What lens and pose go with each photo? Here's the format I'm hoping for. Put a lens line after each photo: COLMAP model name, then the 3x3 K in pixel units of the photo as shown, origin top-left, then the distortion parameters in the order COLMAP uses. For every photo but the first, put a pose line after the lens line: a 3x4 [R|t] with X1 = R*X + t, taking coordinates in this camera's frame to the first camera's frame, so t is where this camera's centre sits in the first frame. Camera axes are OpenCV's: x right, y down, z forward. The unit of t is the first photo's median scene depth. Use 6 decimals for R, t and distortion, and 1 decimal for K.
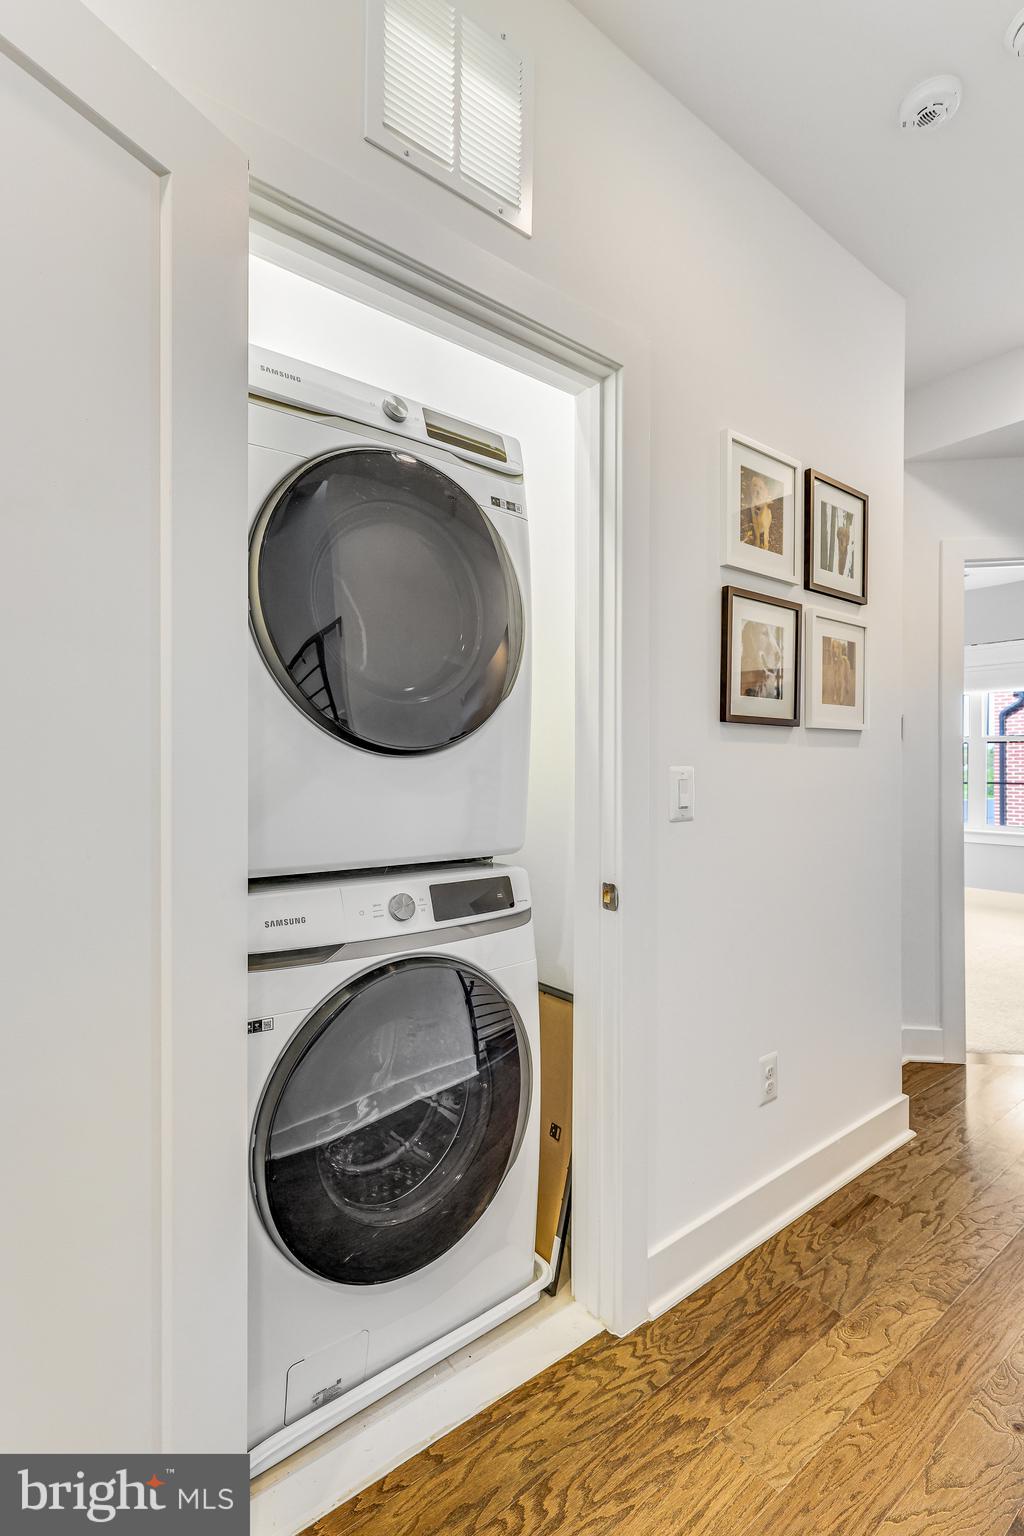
lens RADIAL K [[704.5, 0, 512.0], [0, 704.5, 768.0], [0, 0, 1]] dist [0.000822, 0.001035]
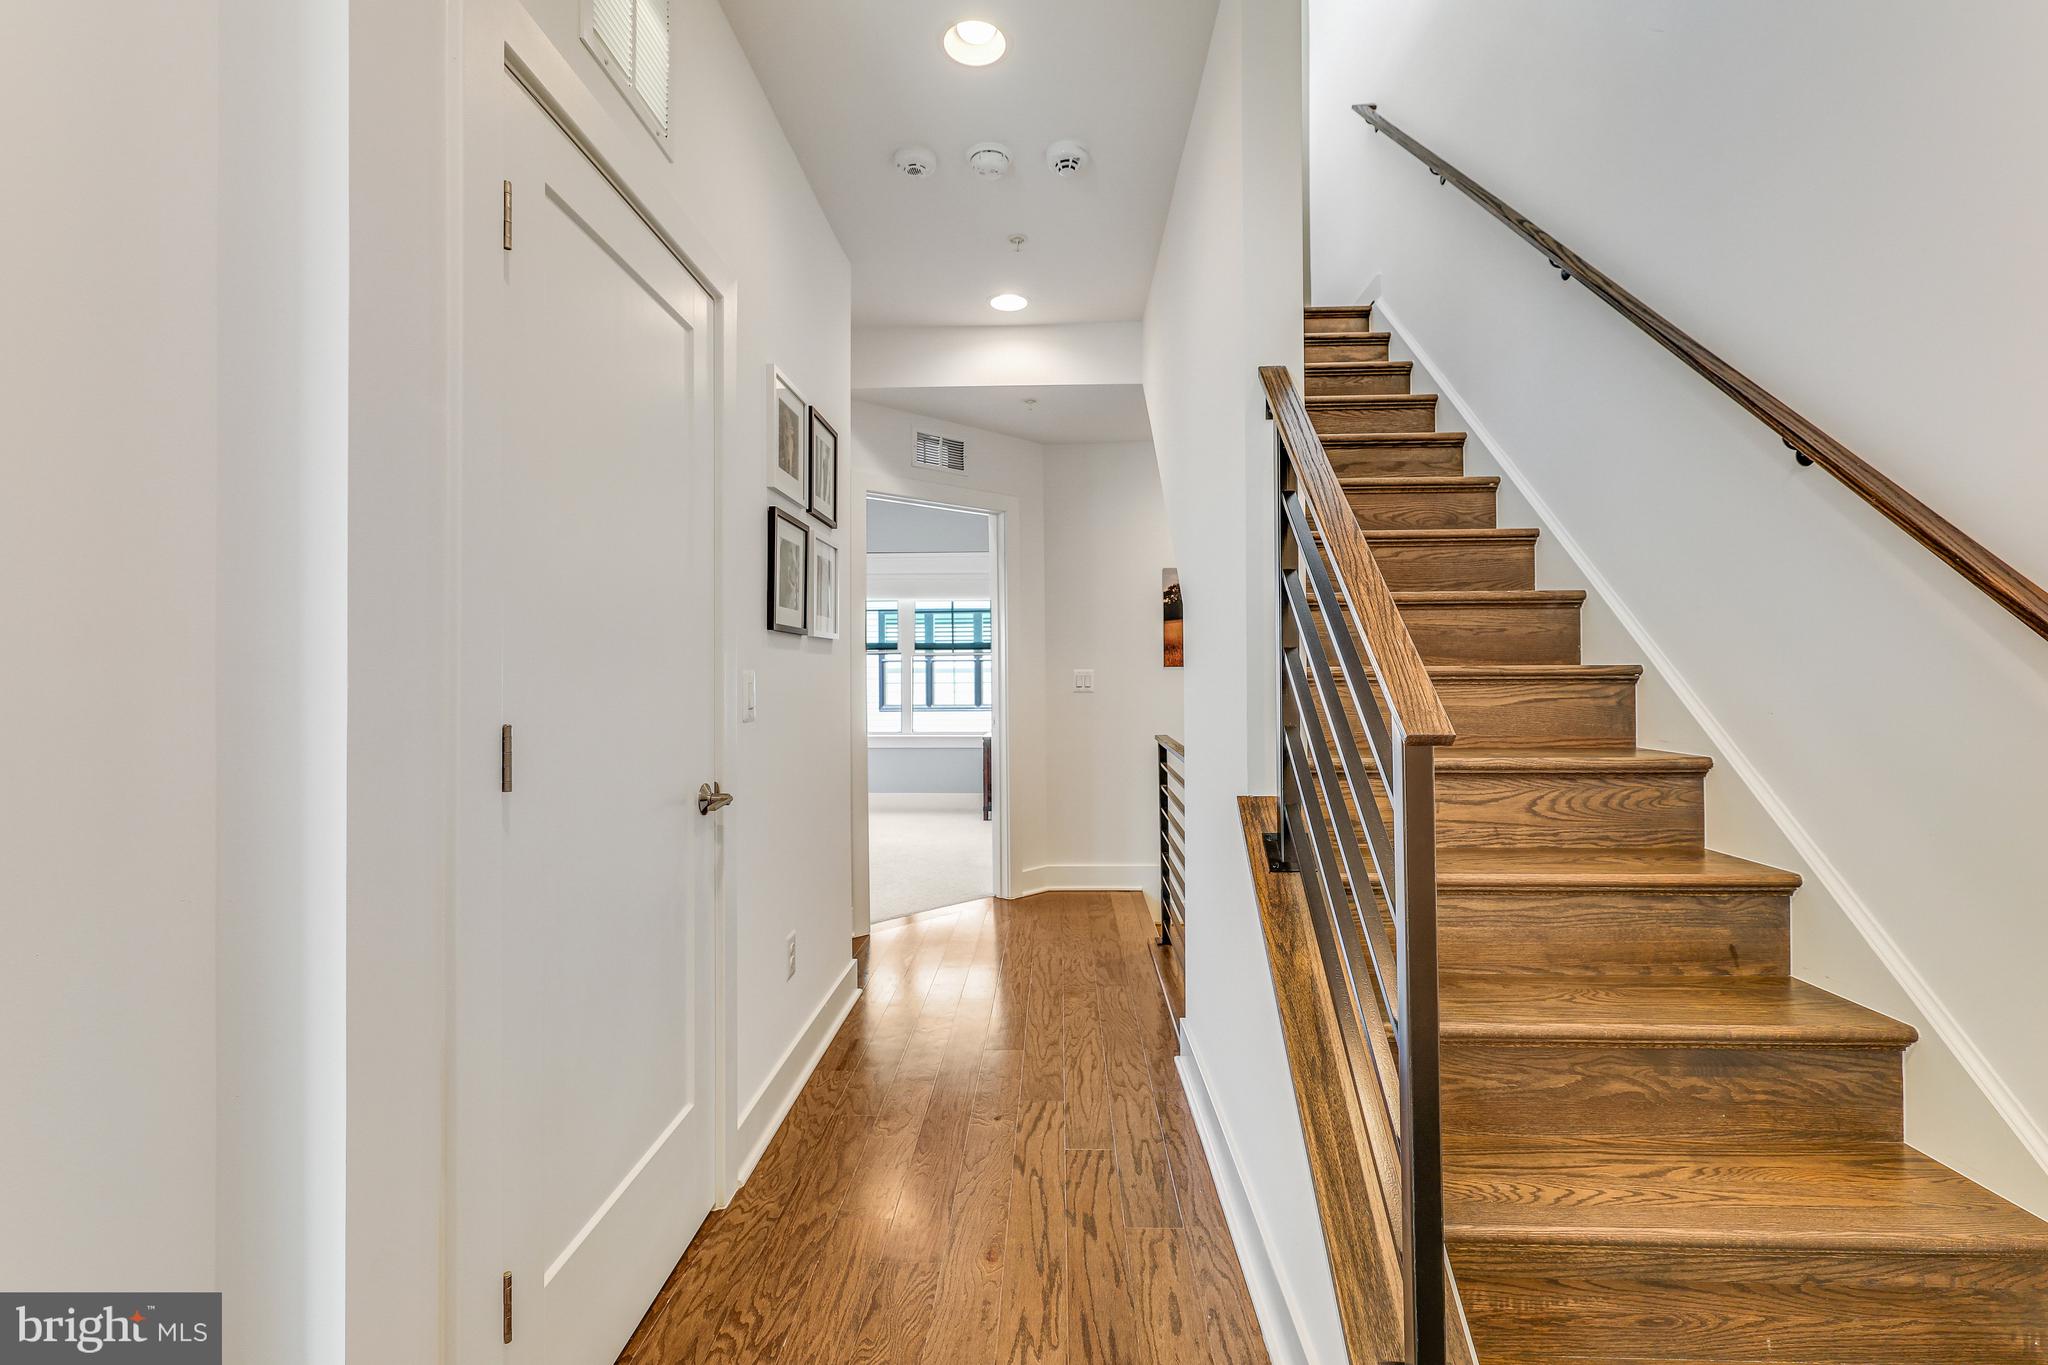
lens RADIAL K [[874.9, 0, 1008.1], [0, 874.9, 665.8], [0, 0, 1]] dist [-0.000611, -0.000030]
pose [[0.653845, 0.004918, 0.756613, -0.546302], [0.003721, 0.999946, -0.009715, 0.004862], [-0.756619, 0.009168, 0.653791, -0.183892]]
